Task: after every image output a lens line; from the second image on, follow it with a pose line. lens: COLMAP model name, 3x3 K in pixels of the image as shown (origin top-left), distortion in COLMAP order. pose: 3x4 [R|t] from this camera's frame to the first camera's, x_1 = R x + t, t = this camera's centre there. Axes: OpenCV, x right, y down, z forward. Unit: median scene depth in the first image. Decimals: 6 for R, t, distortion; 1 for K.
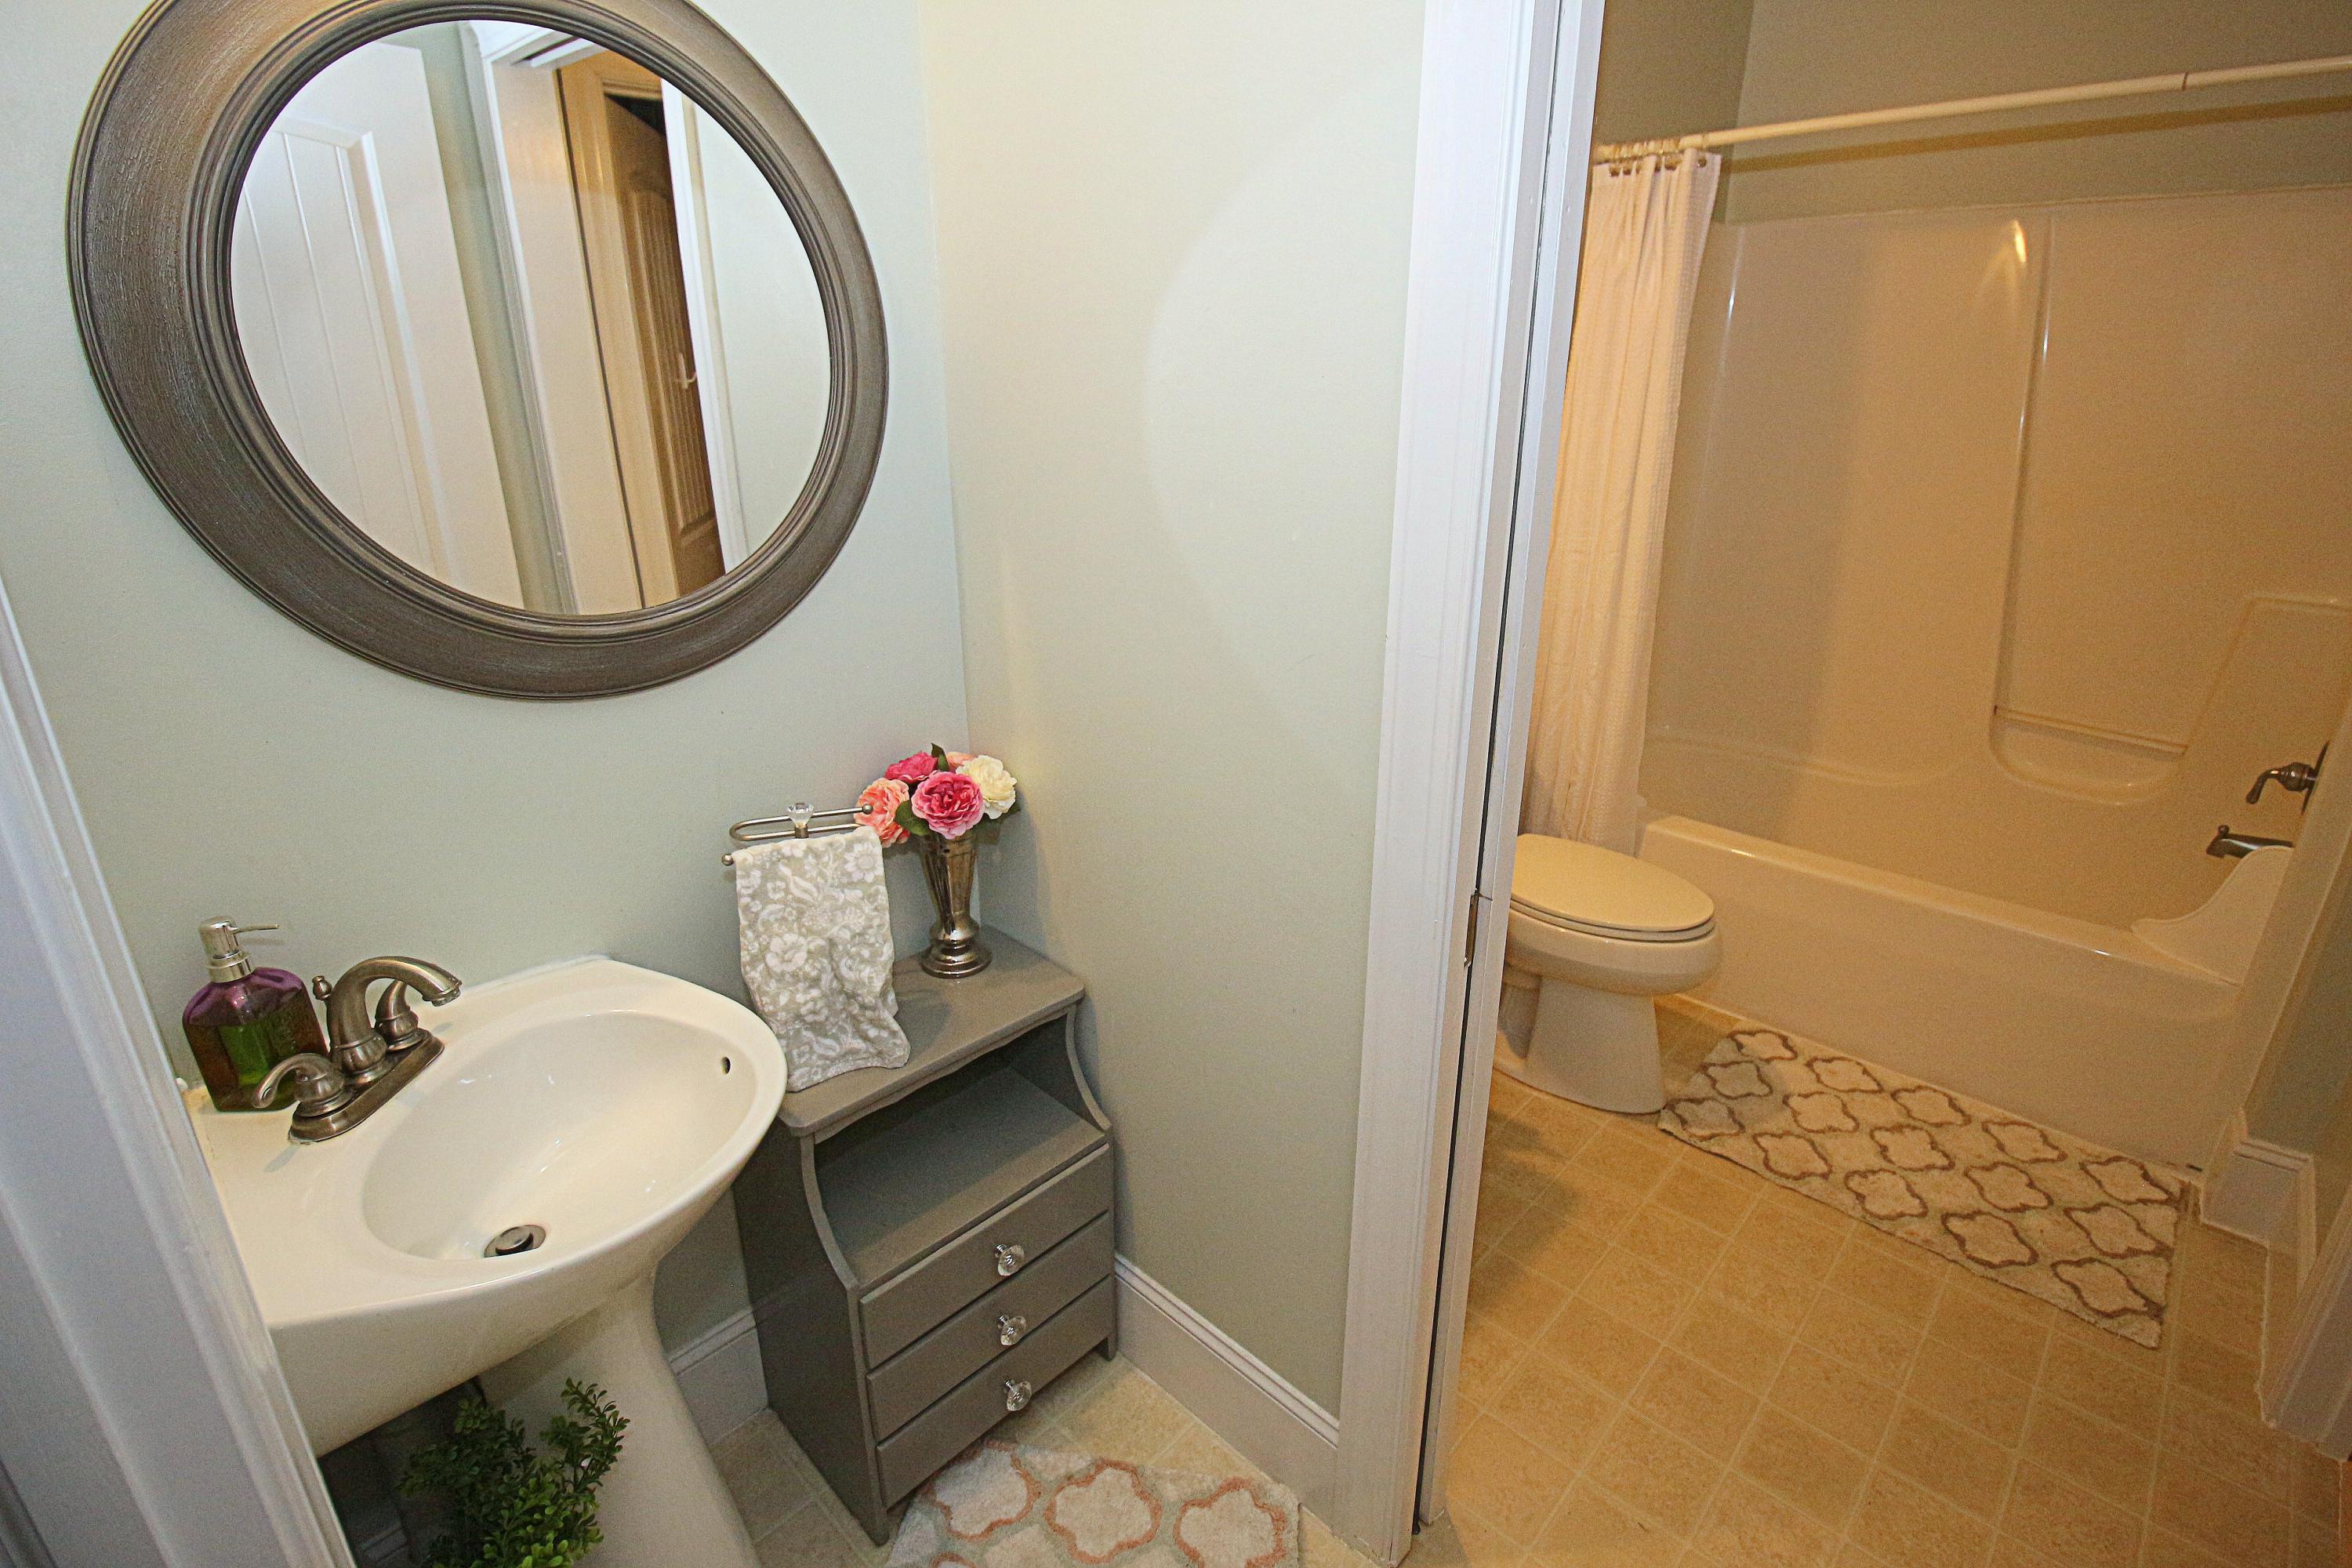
lens RADIAL K [[1095.1, 0, 1183.4], [0, 1095.1, 755.2], [0, 0, 1]] dist [0.003198, -0.014252]
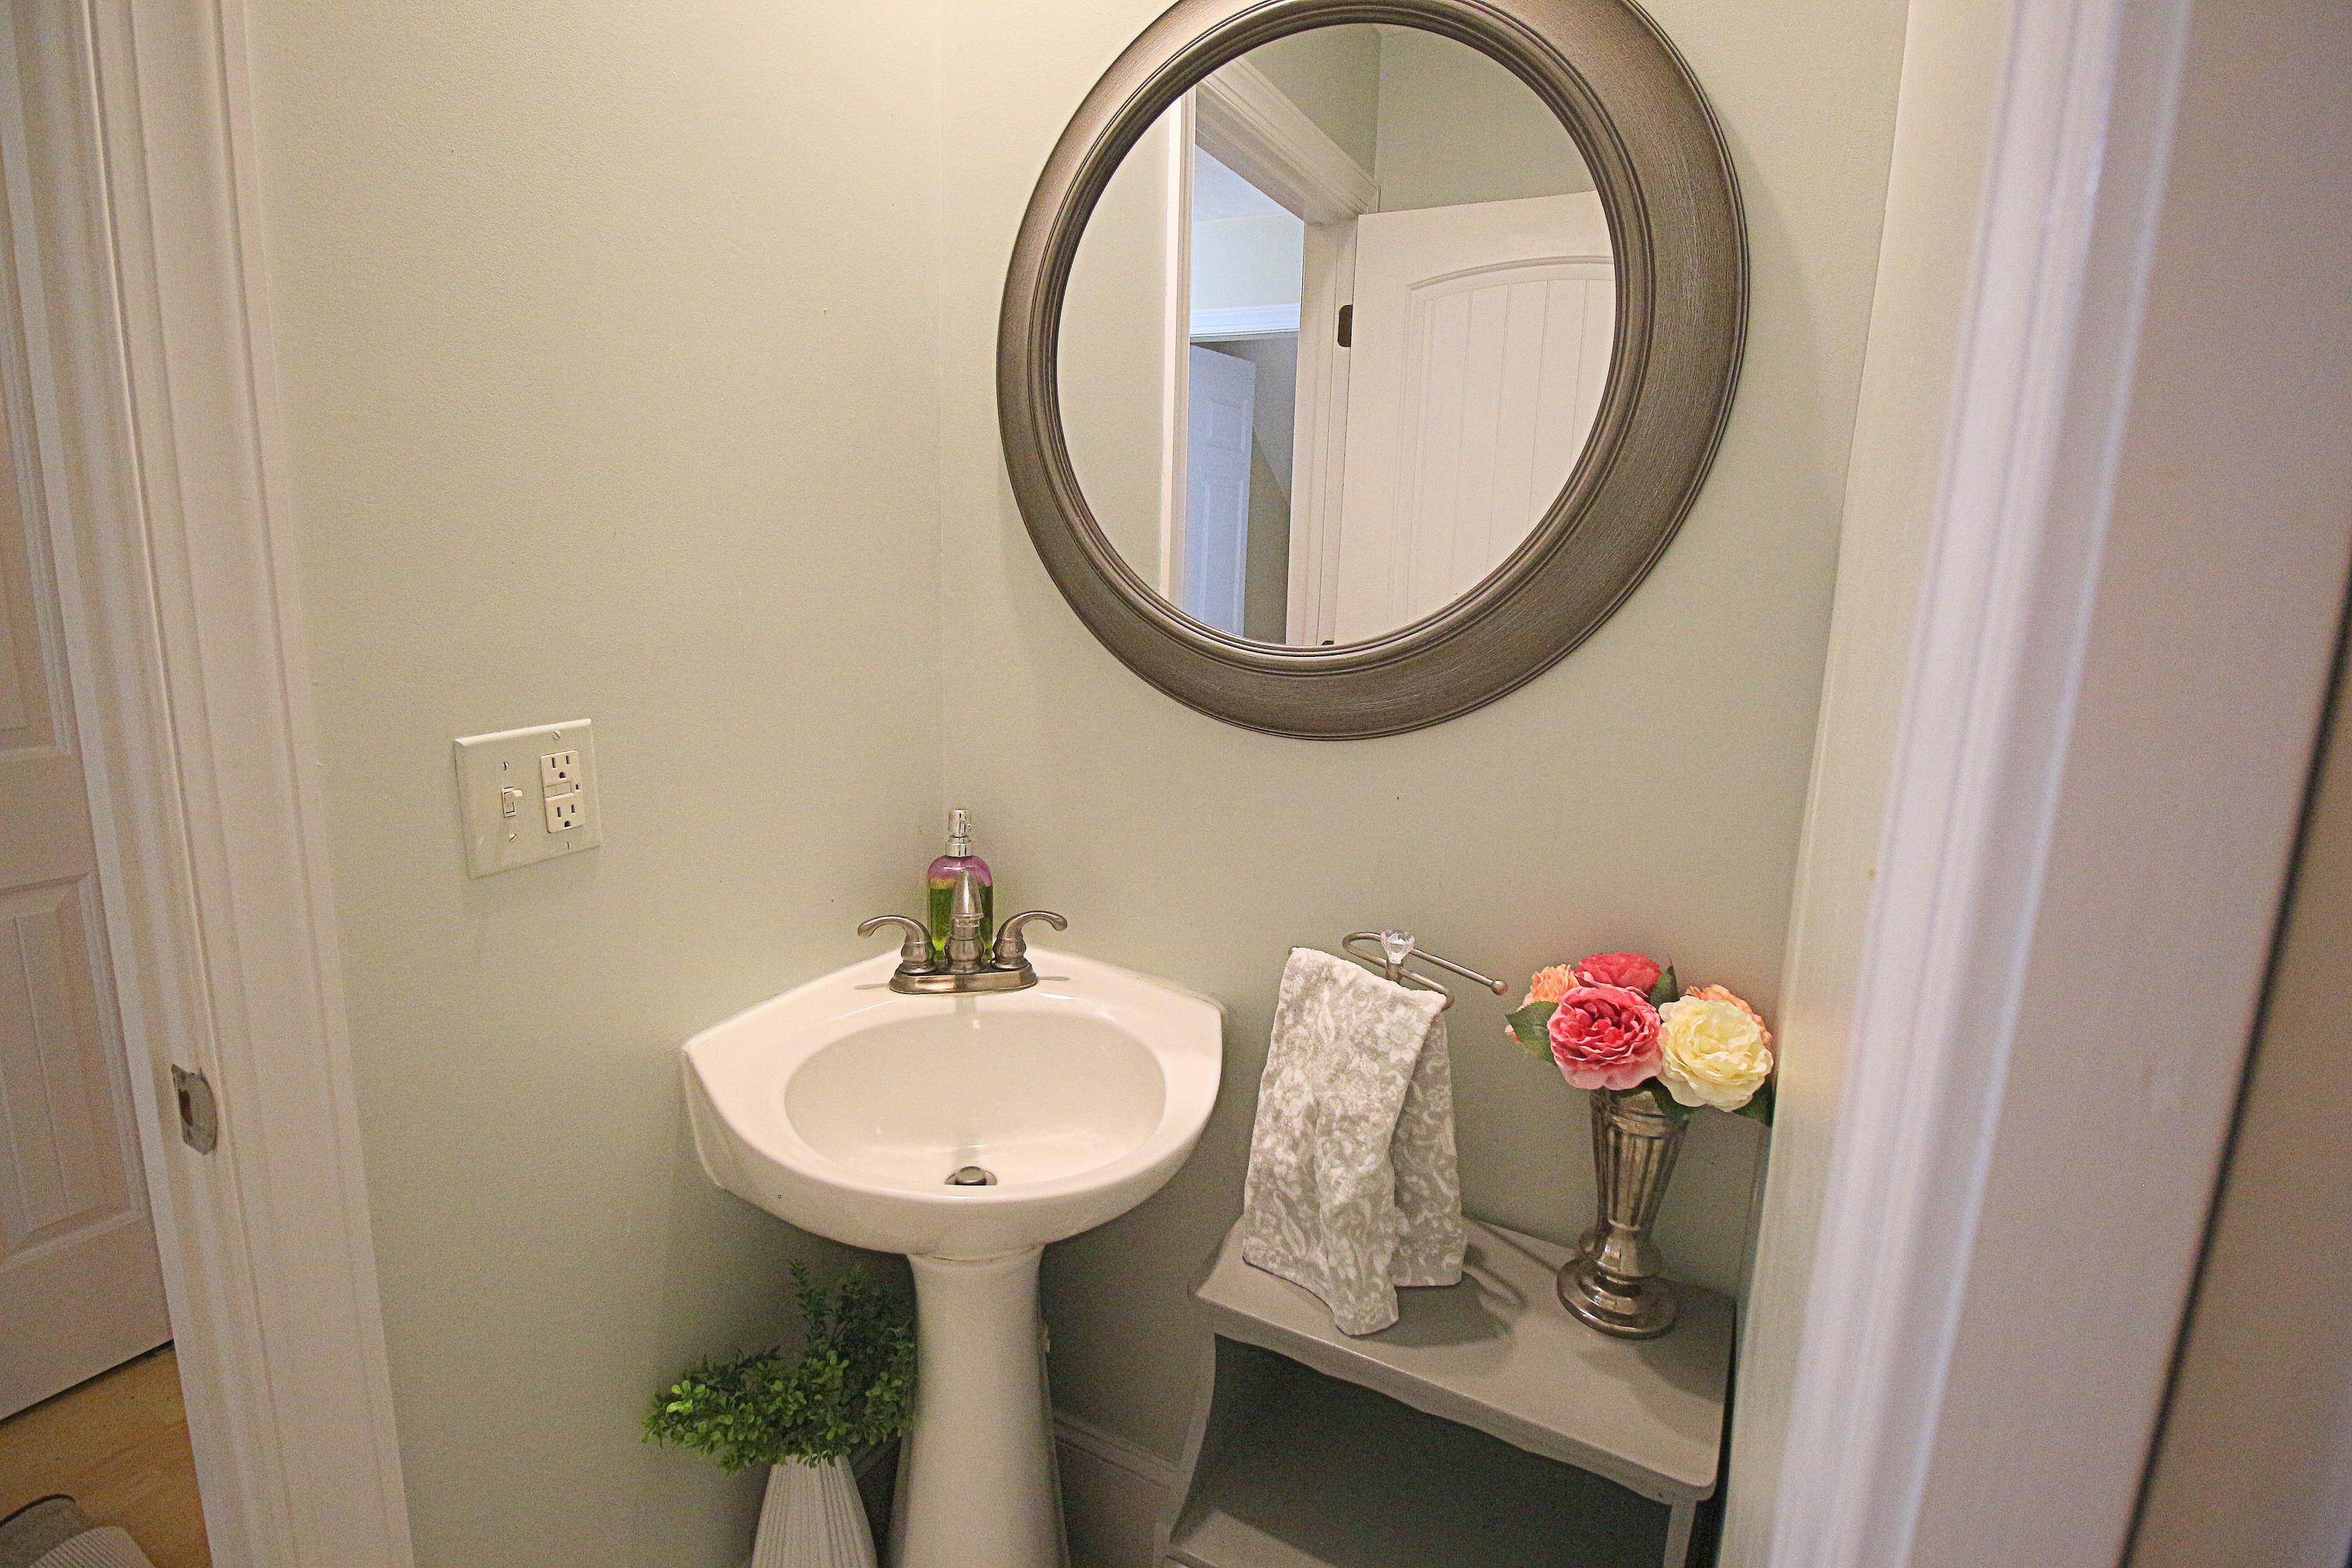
lens RADIAL K [[1095.1, 0, 1183.4], [0, 1095.1, 755.2], [0, 0, 1]] dist [0.003198, -0.014252]
pose [[0.270803, 0.178571, -0.945927, 0.314547], [-0.346986, 0.934694, 0.077114, -0.078235], [0.897923, 0.307341, 0.315079, 0.602098]]
